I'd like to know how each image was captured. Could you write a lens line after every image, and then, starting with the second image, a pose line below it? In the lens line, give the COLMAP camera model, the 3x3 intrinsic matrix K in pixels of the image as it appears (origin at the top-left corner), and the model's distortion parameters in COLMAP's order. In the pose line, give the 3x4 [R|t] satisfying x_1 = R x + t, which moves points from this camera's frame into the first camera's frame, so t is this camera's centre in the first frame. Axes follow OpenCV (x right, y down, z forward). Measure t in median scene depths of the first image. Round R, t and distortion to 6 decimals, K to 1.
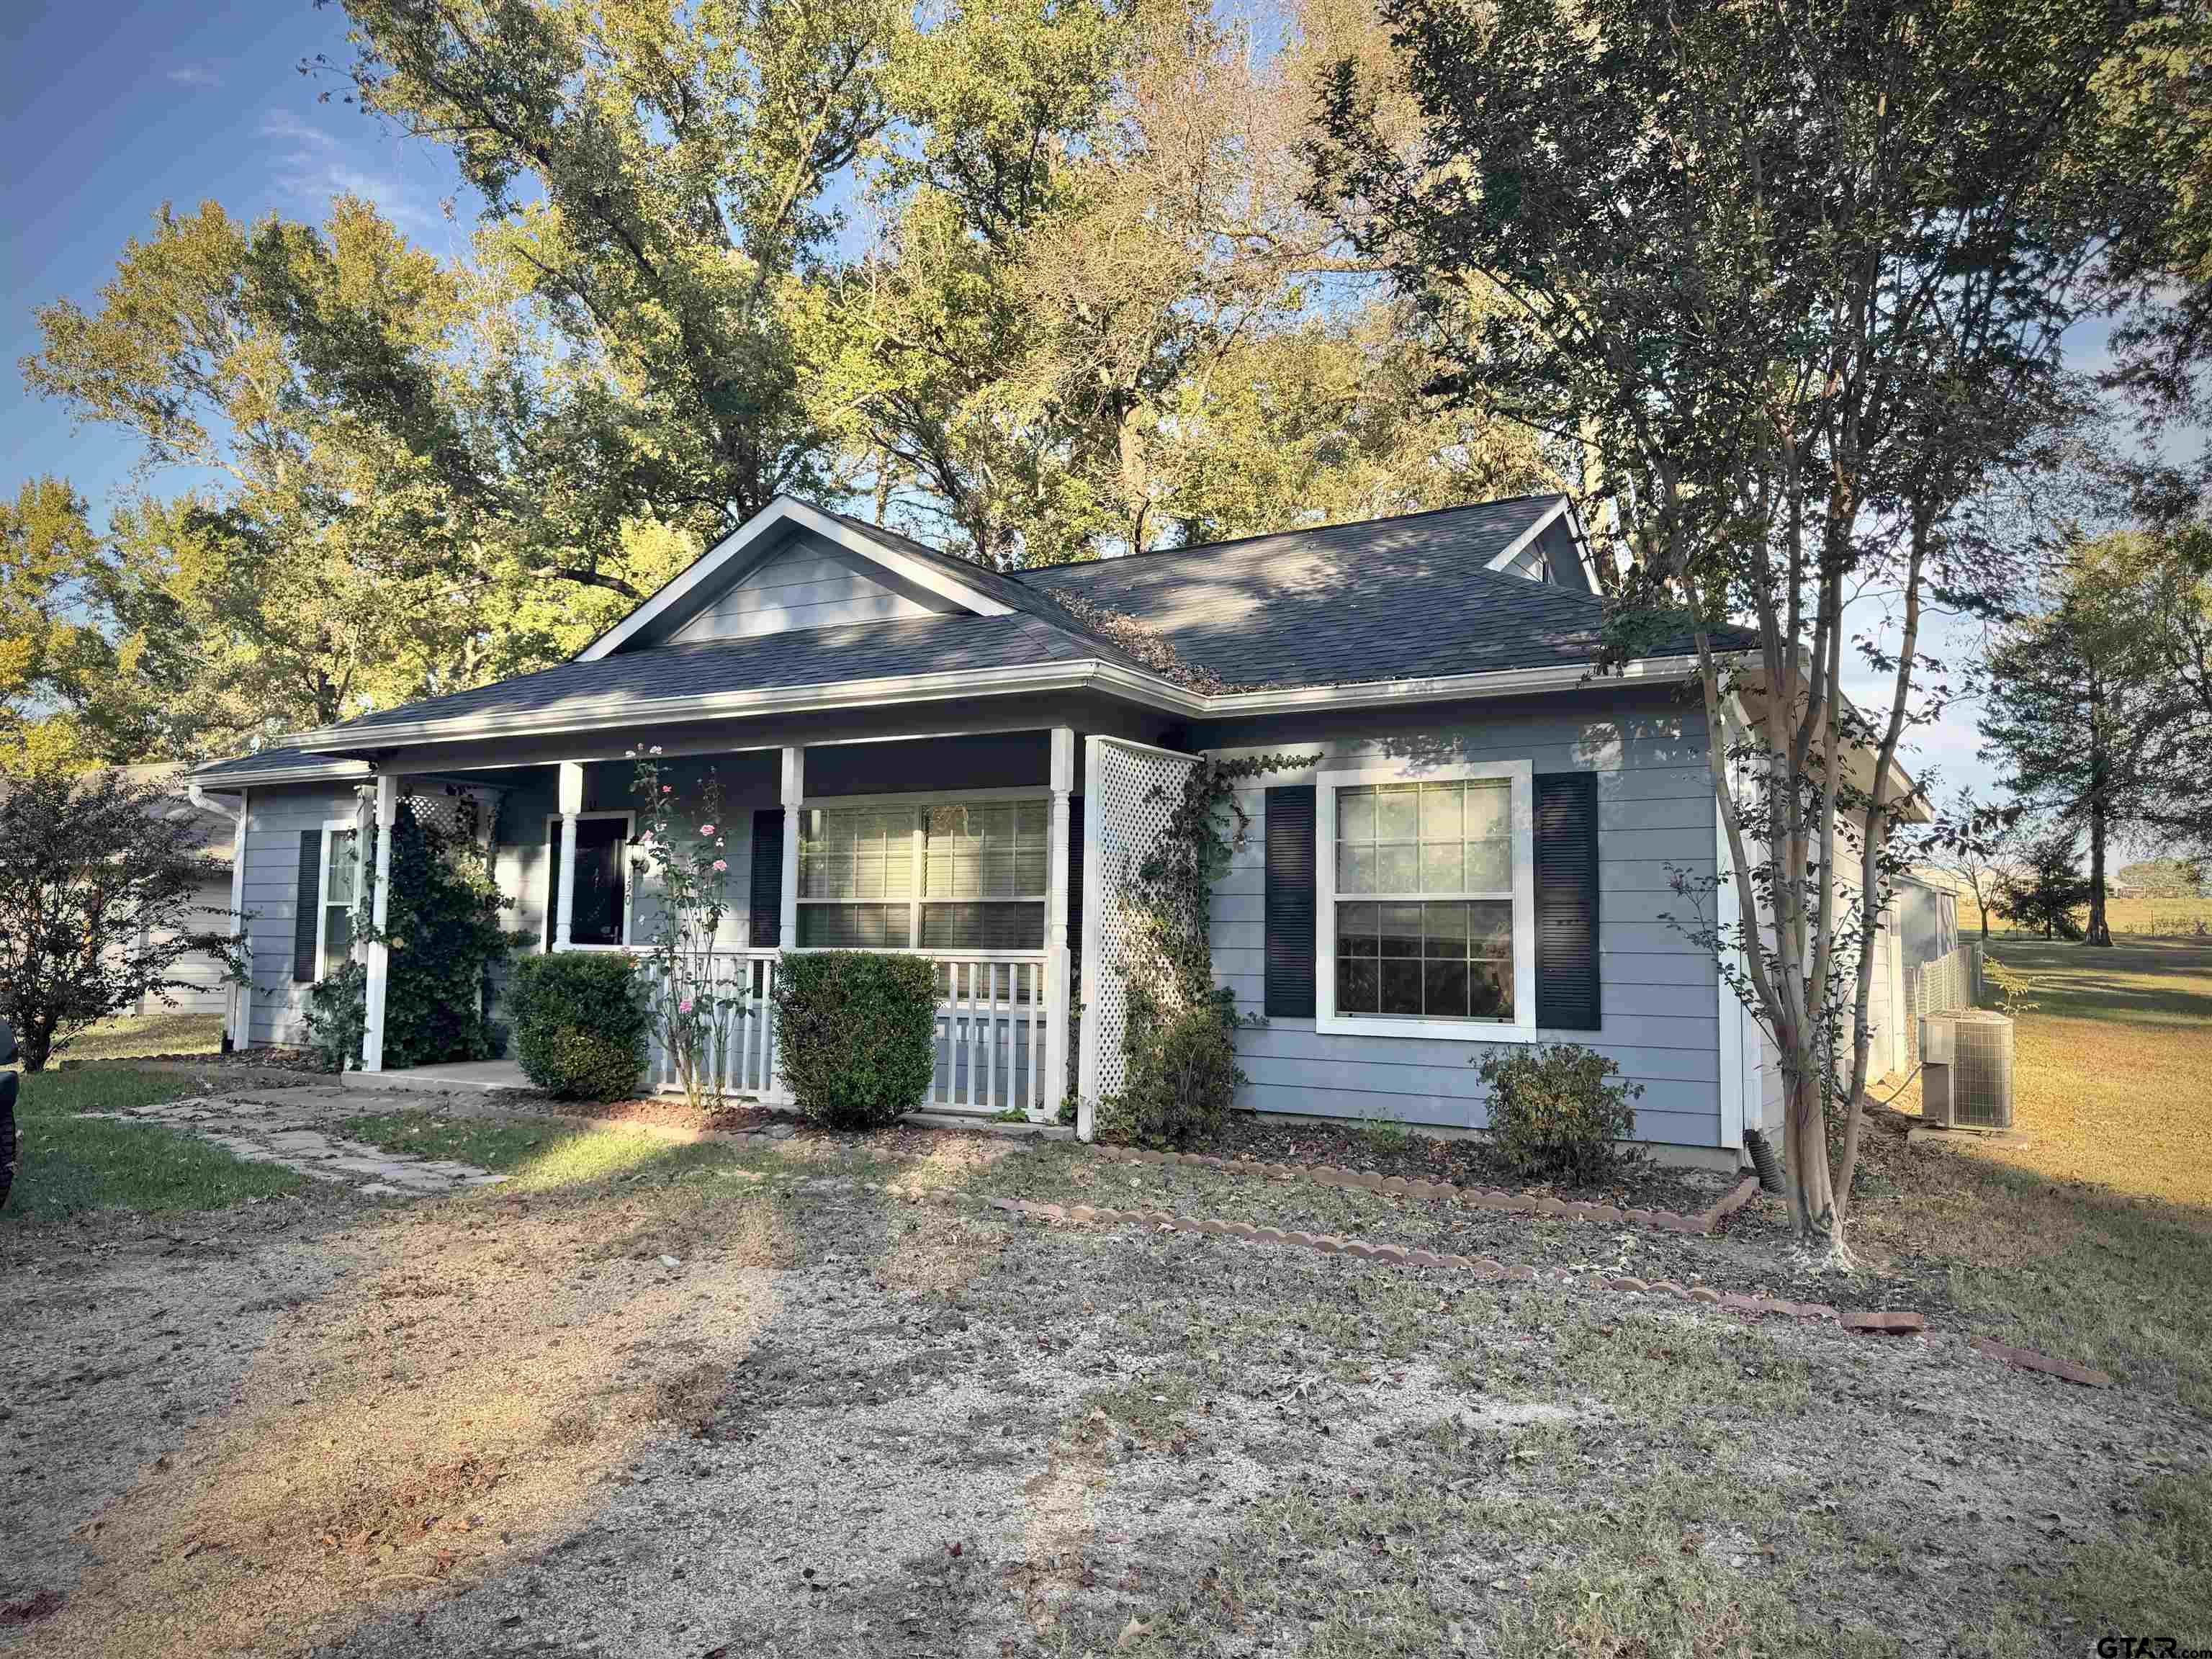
lens RADIAL K [[1549.6, 0, 1106.0], [0, 1549.6, 829.5], [0, 0, 1]] dist [0.052003, -0.070616]
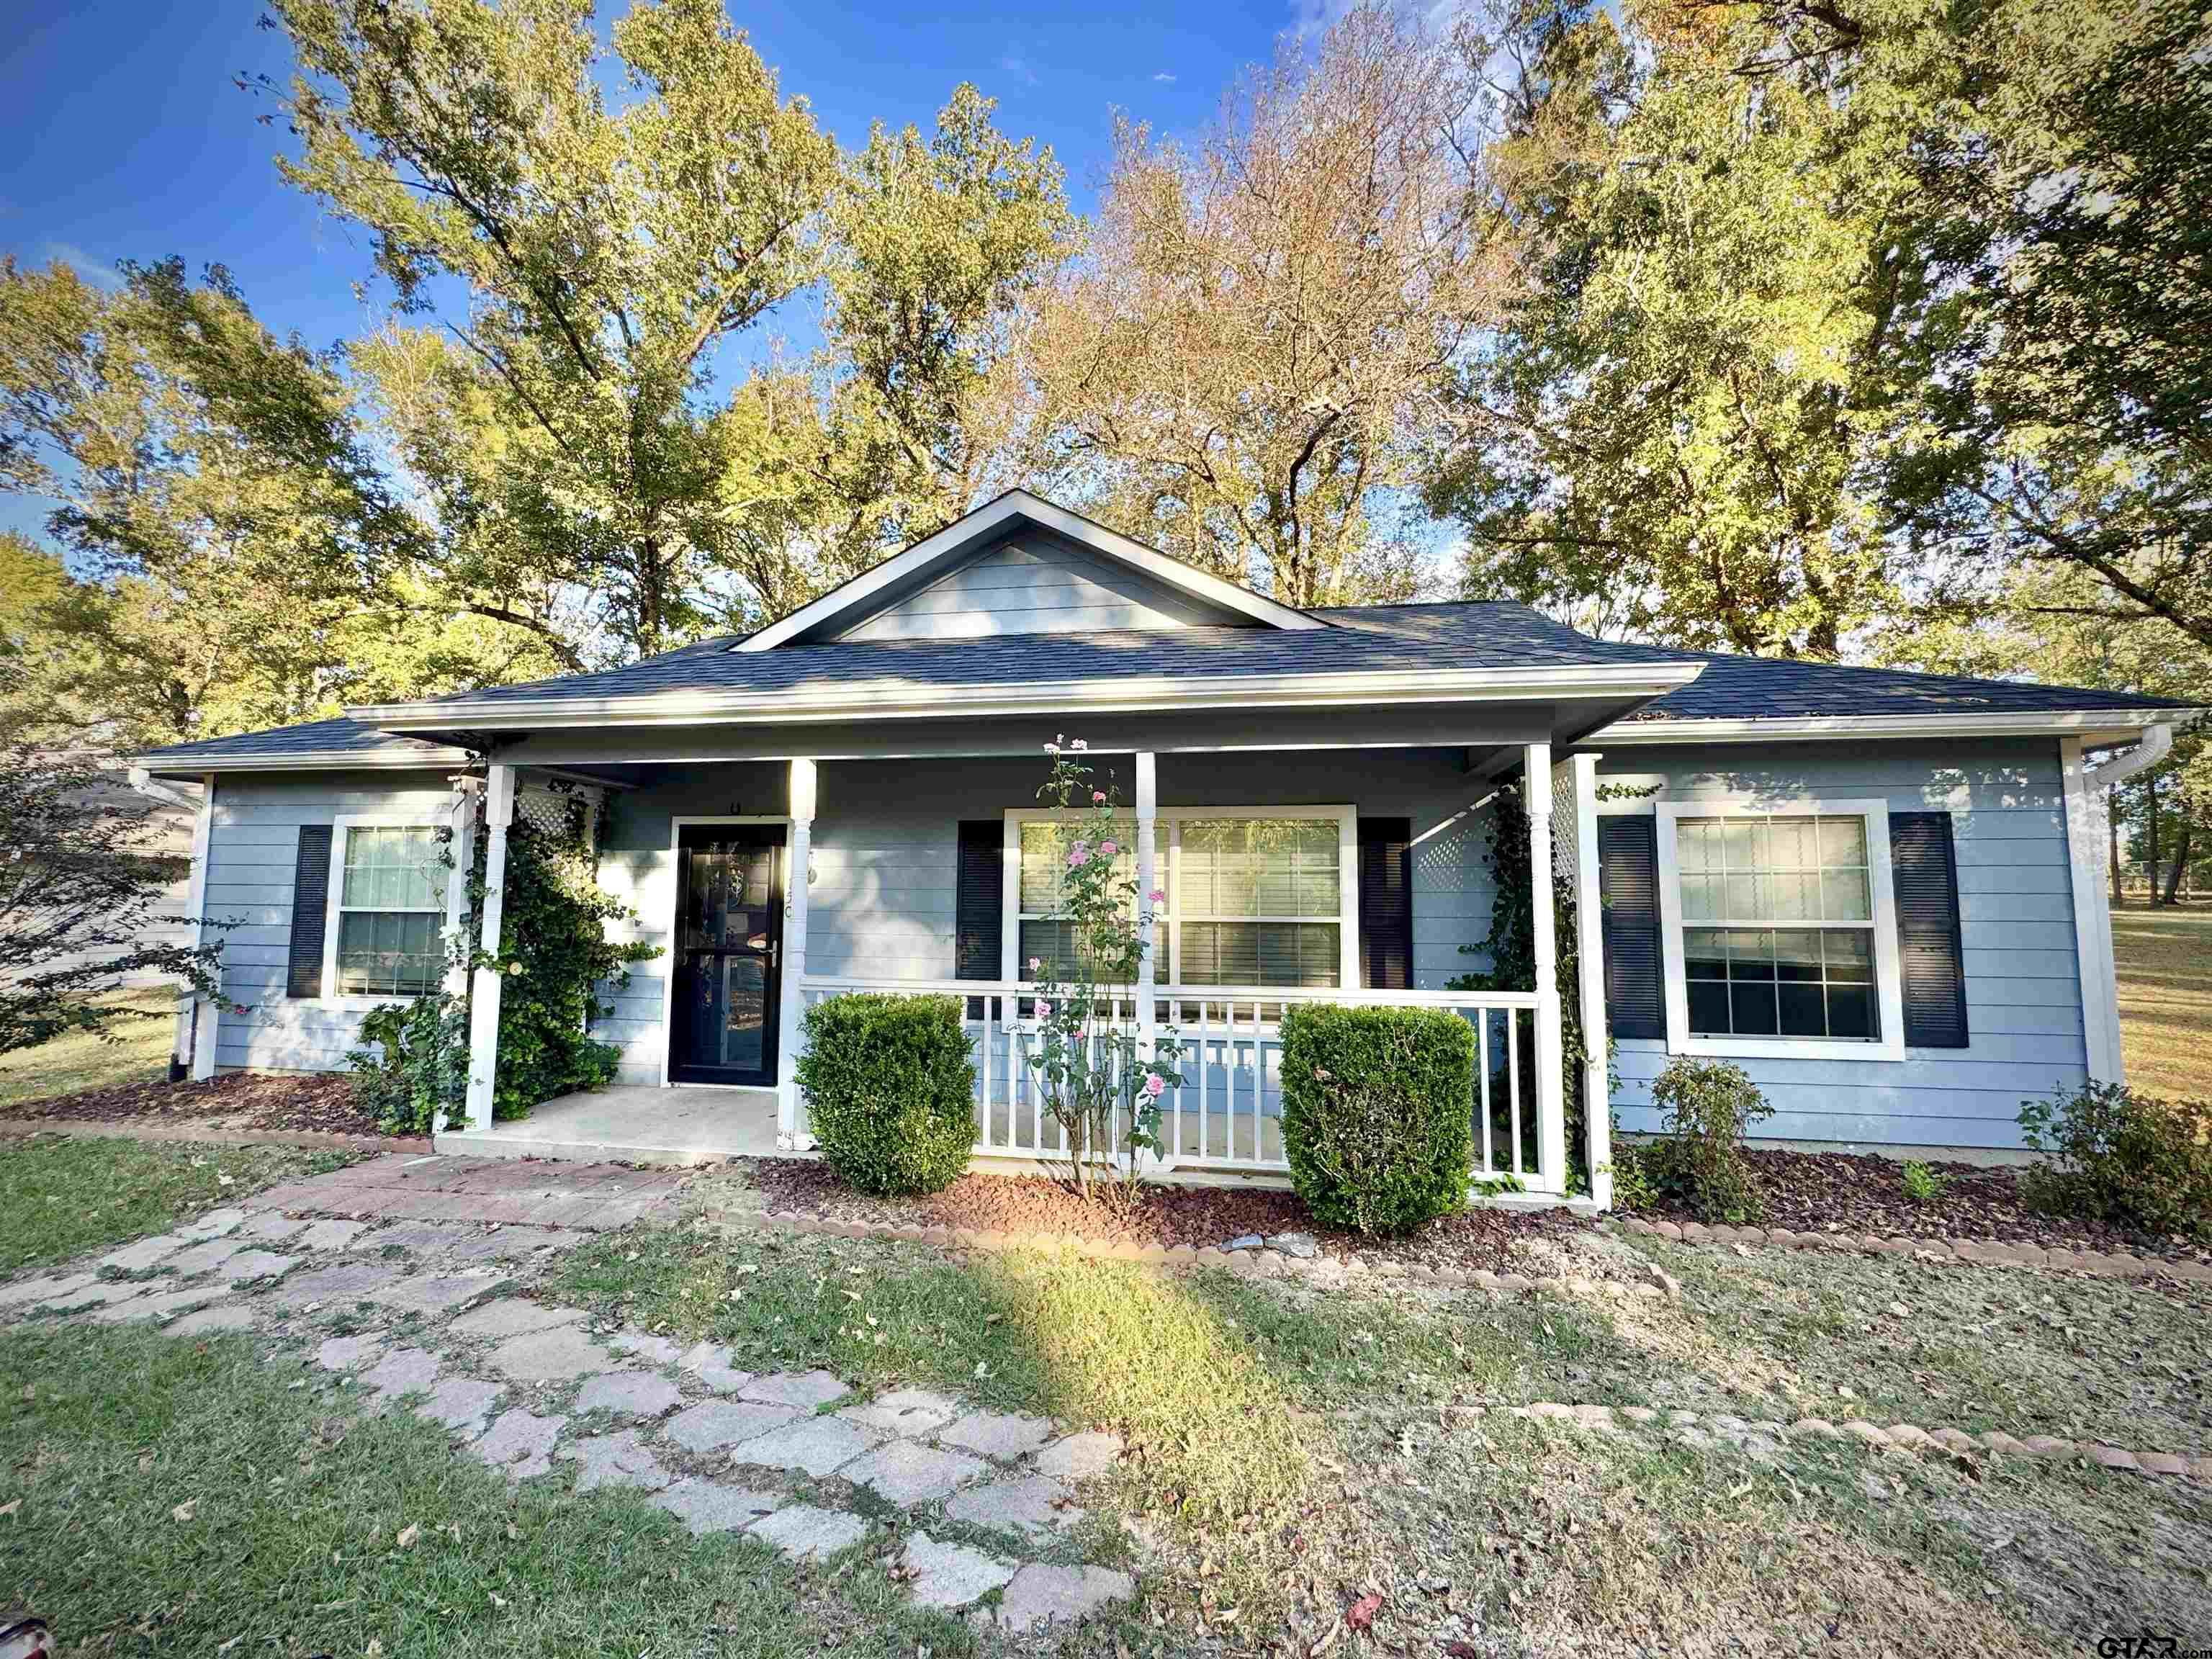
lens RADIAL K [[882.6, 0, 1106.0], [0, 882.6, 829.5], [0, 0, 1]] dist [-0.001065, -0.000437]
pose [[0.930144, 0.024073, 0.366405, -0.333383], [-0.023196, 0.999708, -0.006799, -0.004855], [-0.366462, -0.002175, 0.930431, 0.450461]]
